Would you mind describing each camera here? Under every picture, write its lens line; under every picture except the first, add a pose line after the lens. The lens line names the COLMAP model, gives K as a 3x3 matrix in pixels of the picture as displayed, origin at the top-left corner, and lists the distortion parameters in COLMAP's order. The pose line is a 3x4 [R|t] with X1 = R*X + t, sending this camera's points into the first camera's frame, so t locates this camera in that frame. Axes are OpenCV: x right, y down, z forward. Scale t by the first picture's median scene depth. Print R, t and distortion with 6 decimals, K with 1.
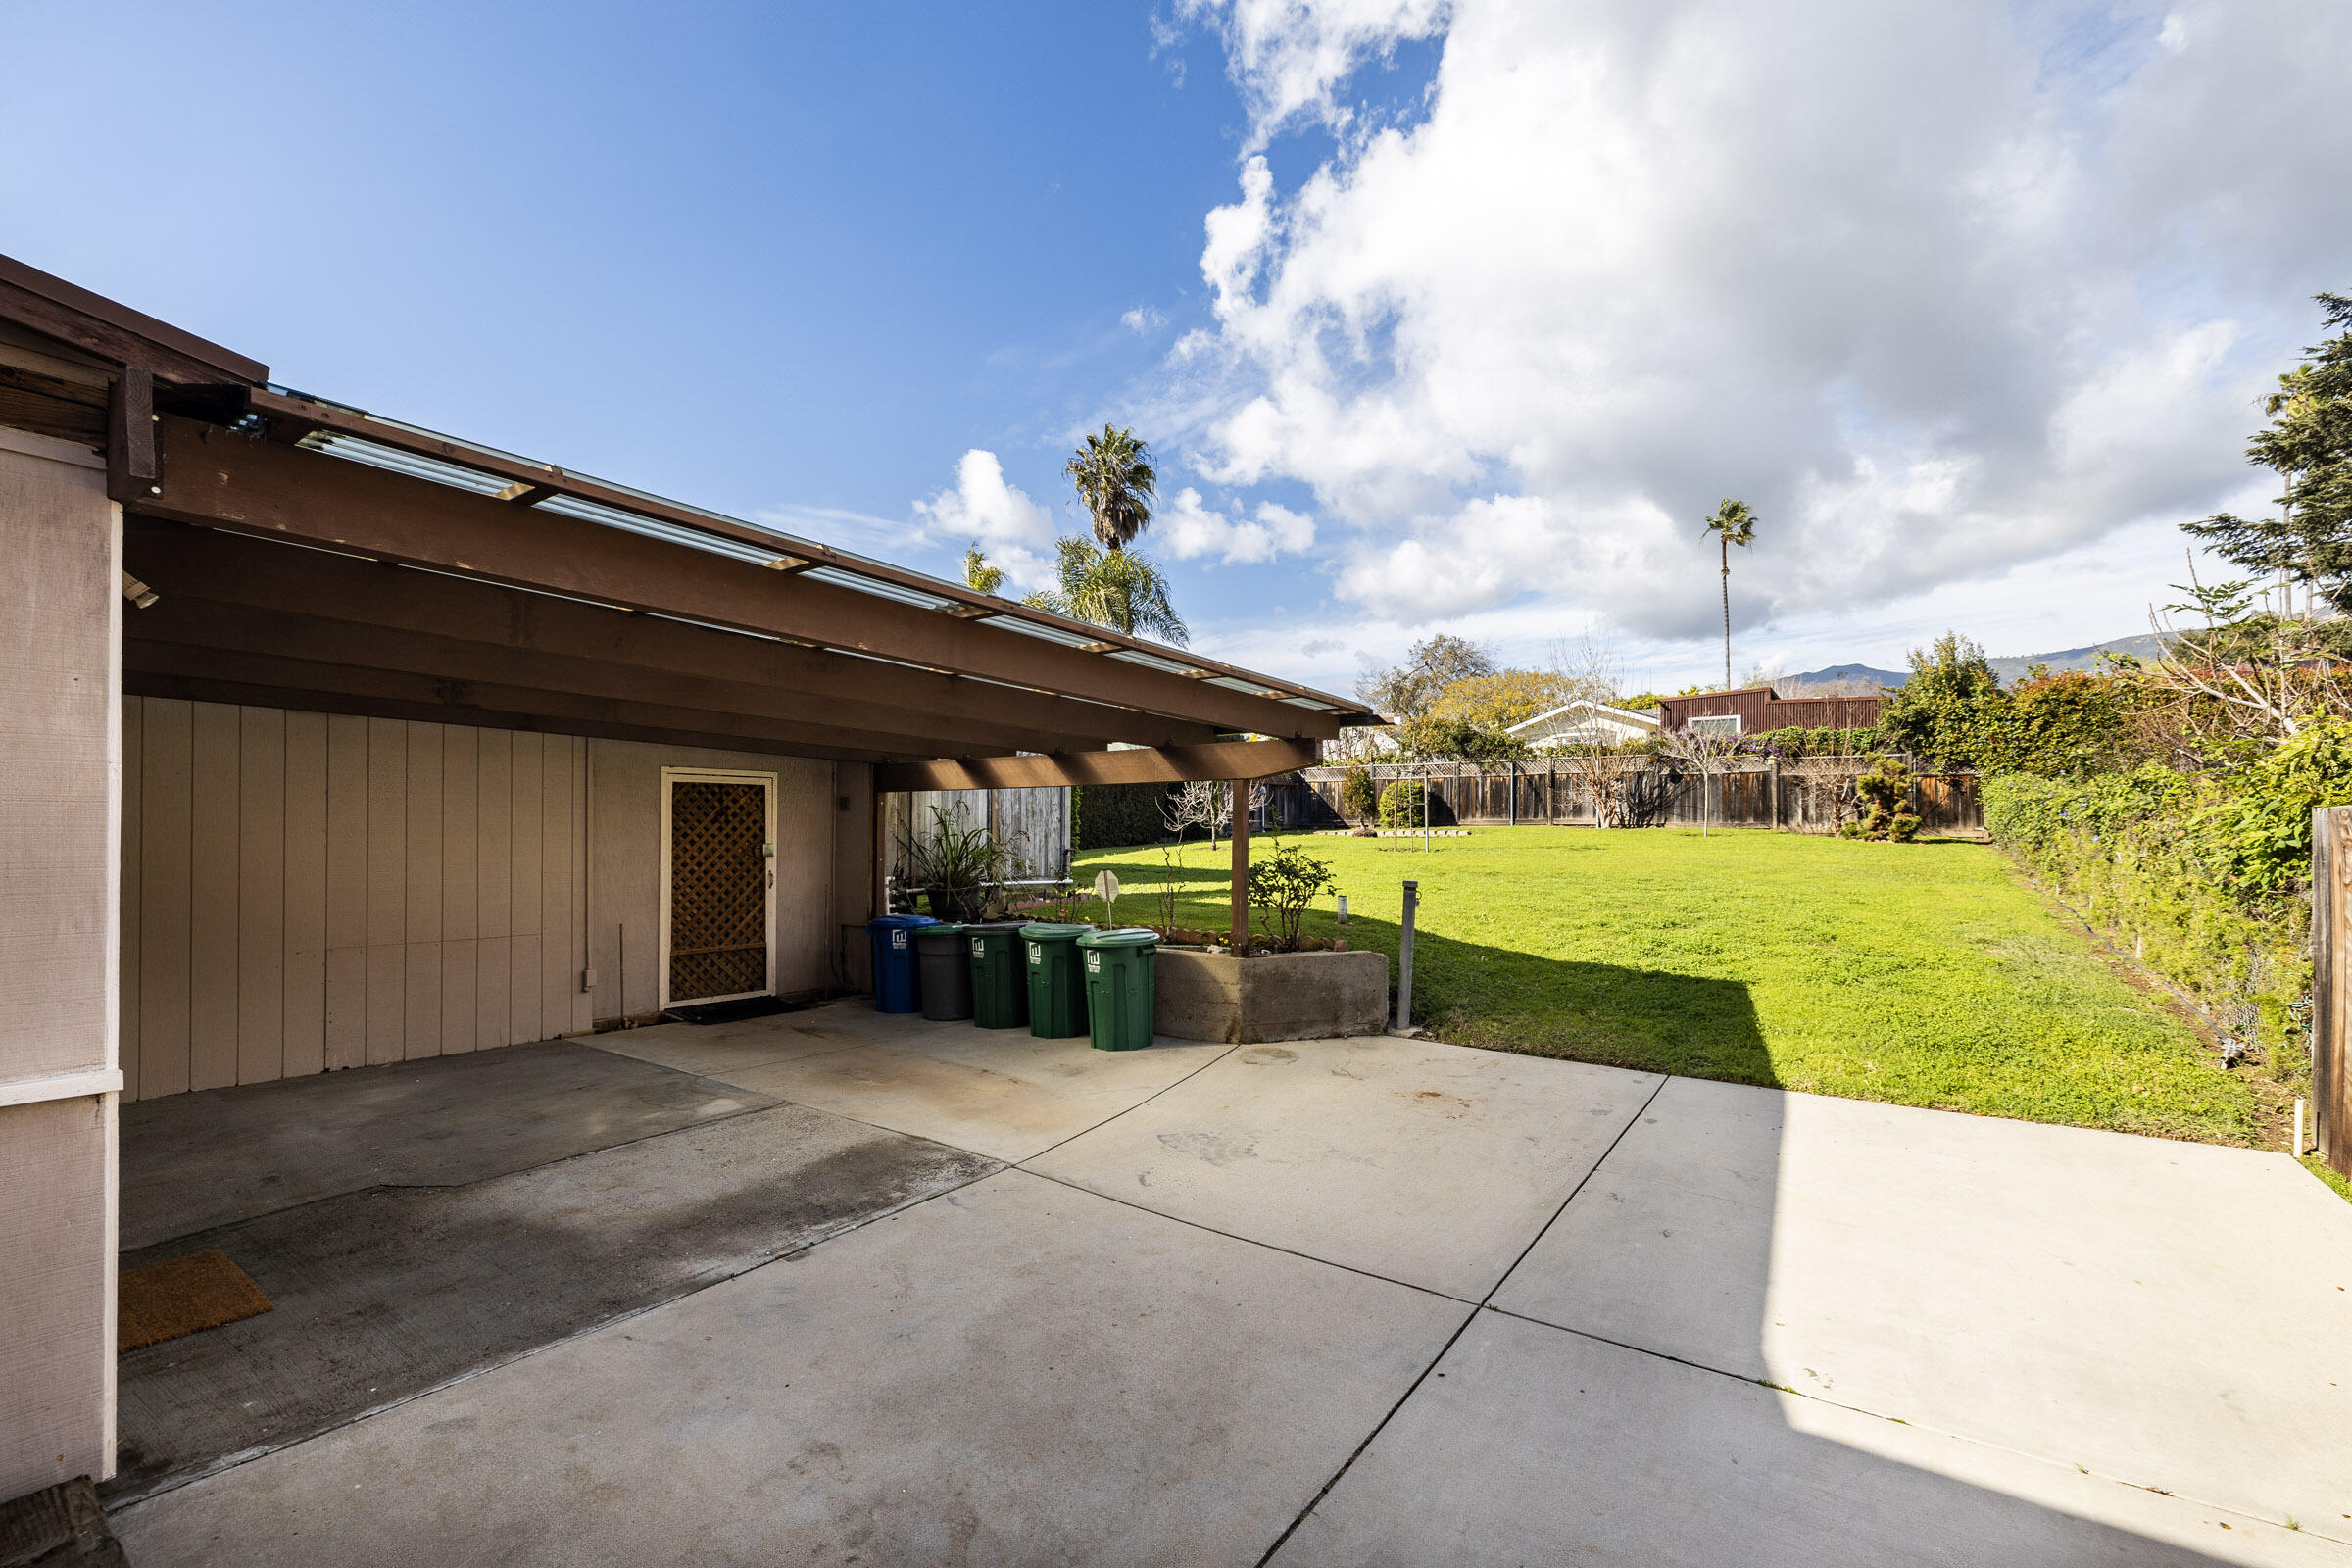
lens RADIAL K [[970.0, 0, 1206.0], [0, 970.0, 841.3], [0, 0, 1]] dist [0.000025, 0.005778]
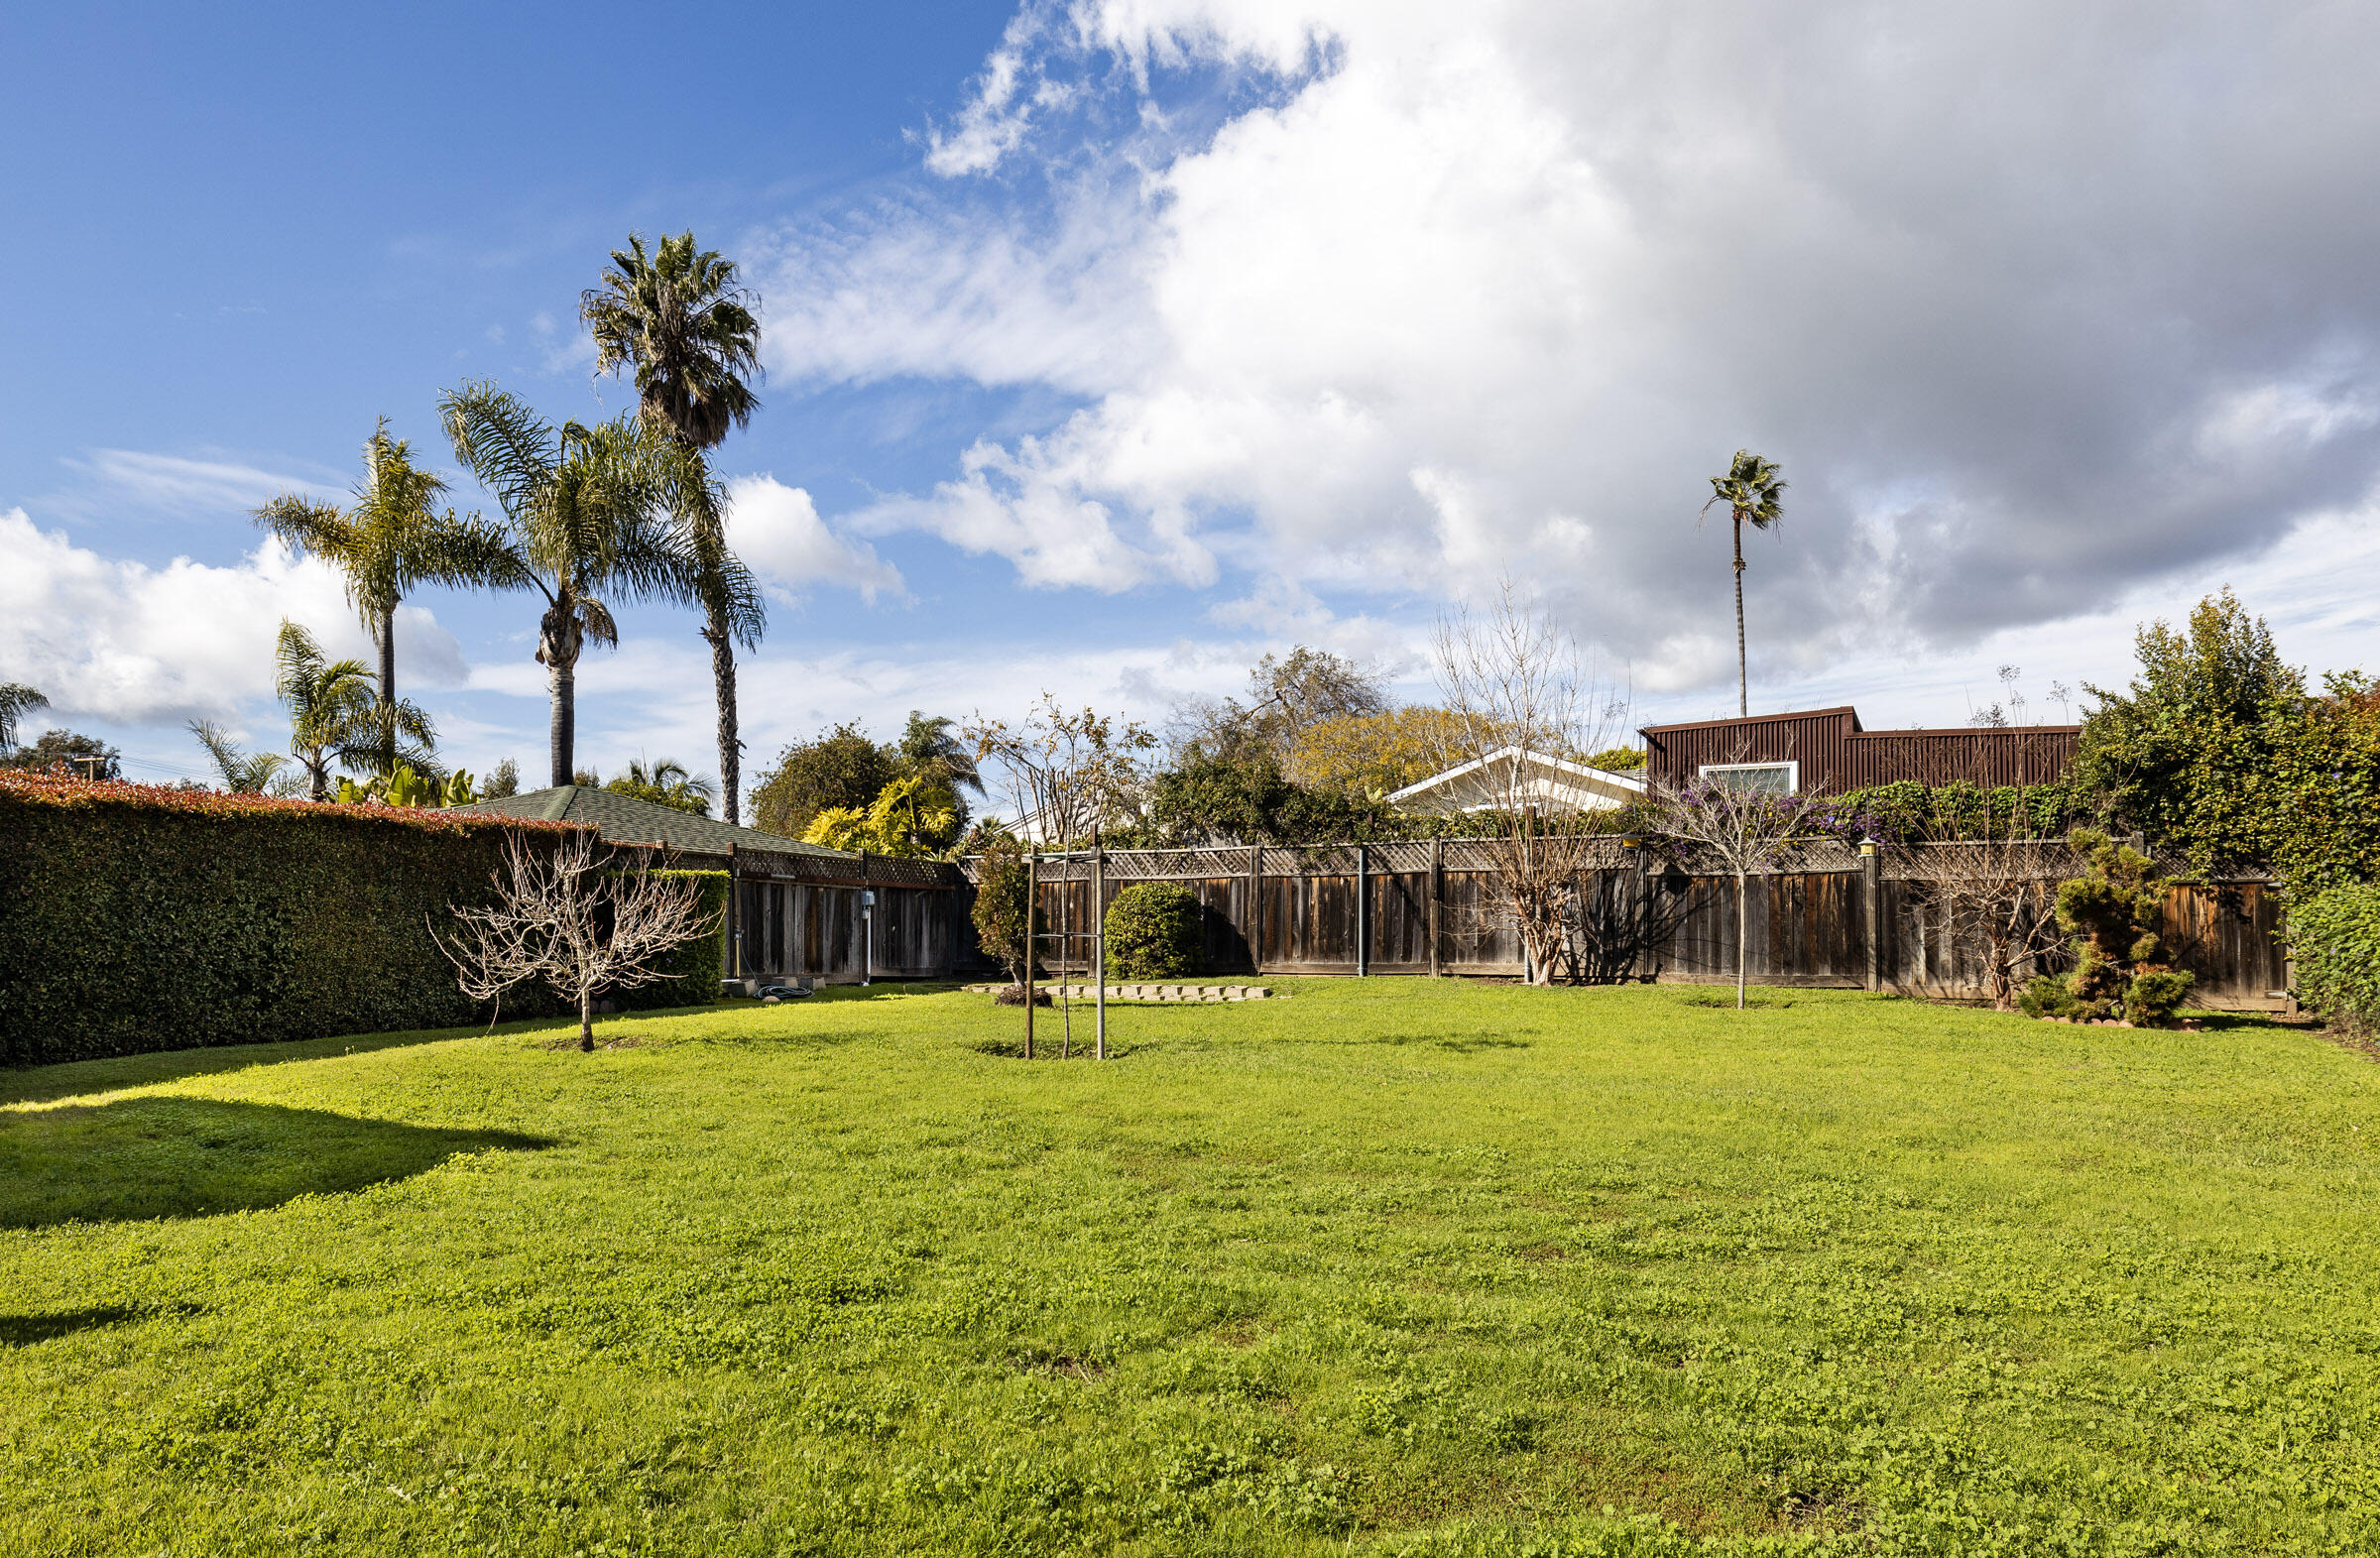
lens RADIAL K [[1424.9, 0, 1184.4], [0, 1424.9, 940.3], [0, 0, 1]] dist [0.004605, 0.001630]
pose [[0.991815, 0.006766, 0.127506, 0.151807], [-0.003695, 0.999698, -0.024301, -0.018453], [-0.127632, 0.023631, 0.991540, 0.332812]]
